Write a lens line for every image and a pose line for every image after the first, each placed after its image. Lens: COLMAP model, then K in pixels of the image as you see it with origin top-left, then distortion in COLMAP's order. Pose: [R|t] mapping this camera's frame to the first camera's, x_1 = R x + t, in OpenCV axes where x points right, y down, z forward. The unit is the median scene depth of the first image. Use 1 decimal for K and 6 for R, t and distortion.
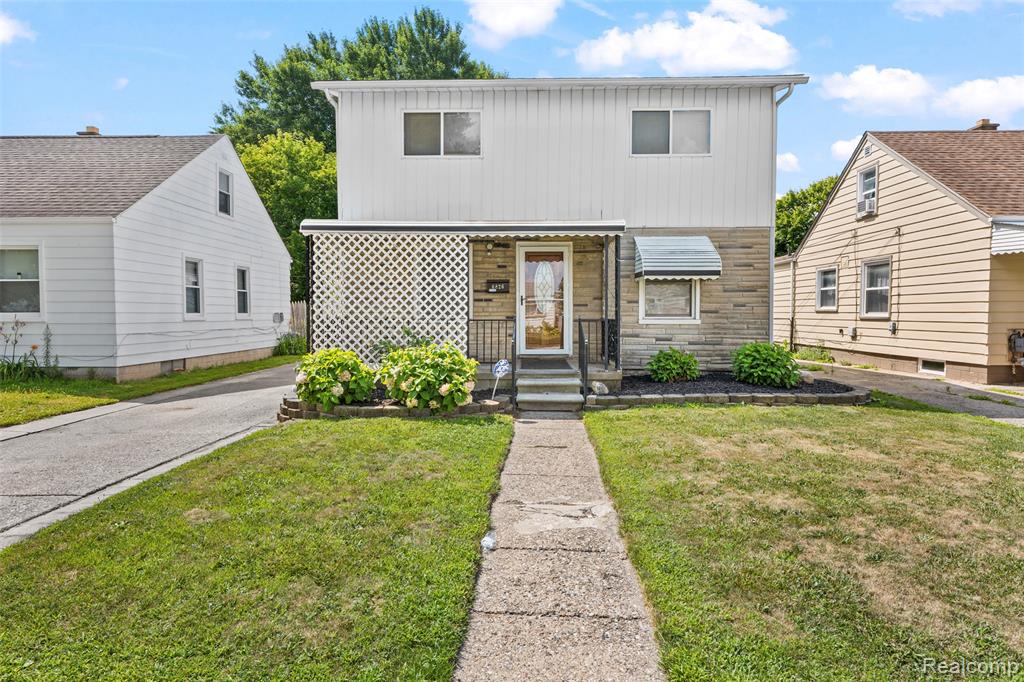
lens RADIAL K [[545.6, 0, 511.1], [0, 545.6, 333.7], [0, 0, 1]] dist [-0.002595, -0.000221]
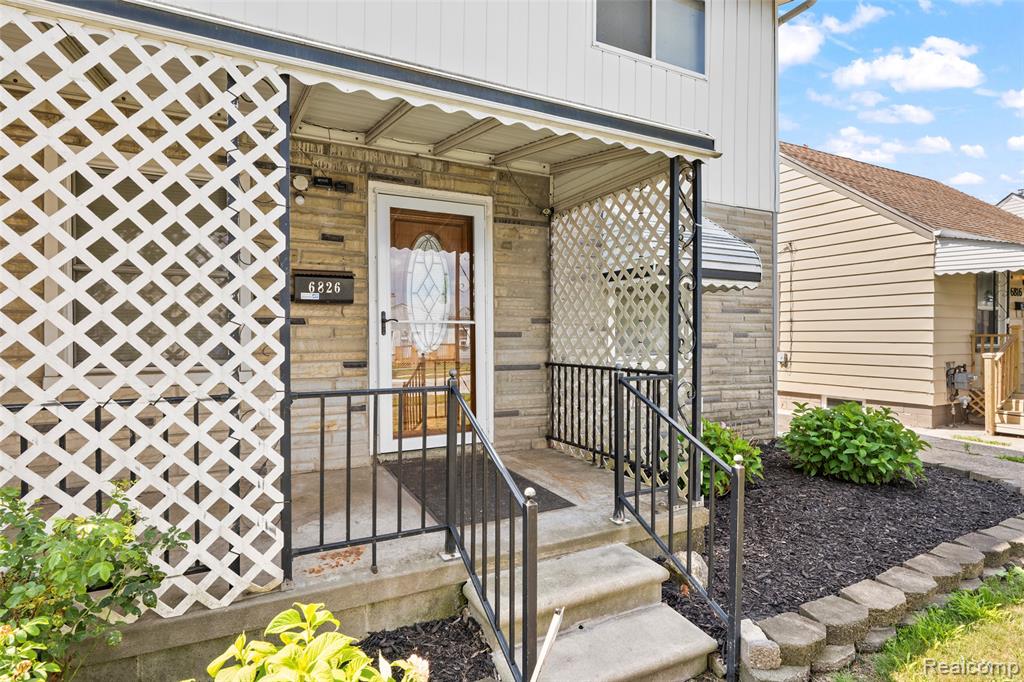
lens RADIAL K [[545.6, 0, 521.8], [0, 545.6, 342.2], [0, 0, 1]] dist [-0.002595, -0.000221]
pose [[0.878713, -0.005660, 0.477316, -0.086307], [0.017721, 0.999627, -0.020769, -0.035854], [-0.477021, 0.026708, 0.878486, 0.584775]]
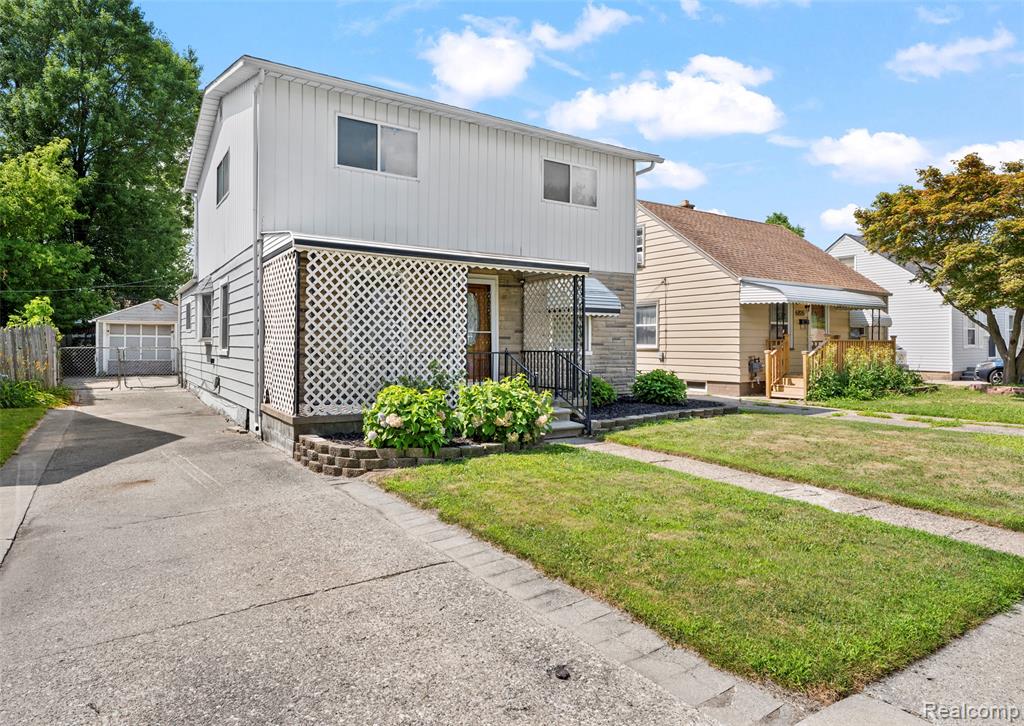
lens RADIAL K [[608.5, 0, 506.8], [0, 608.5, 340.0], [0, 0, 1]] dist [-0.005467, -0.000086]
pose [[0.821038, 0.004958, 0.570852, -0.522124], [0.020294, 0.999077, -0.037865, -0.004630], [-0.570512, 0.042674, 0.820180, 0.062615]]
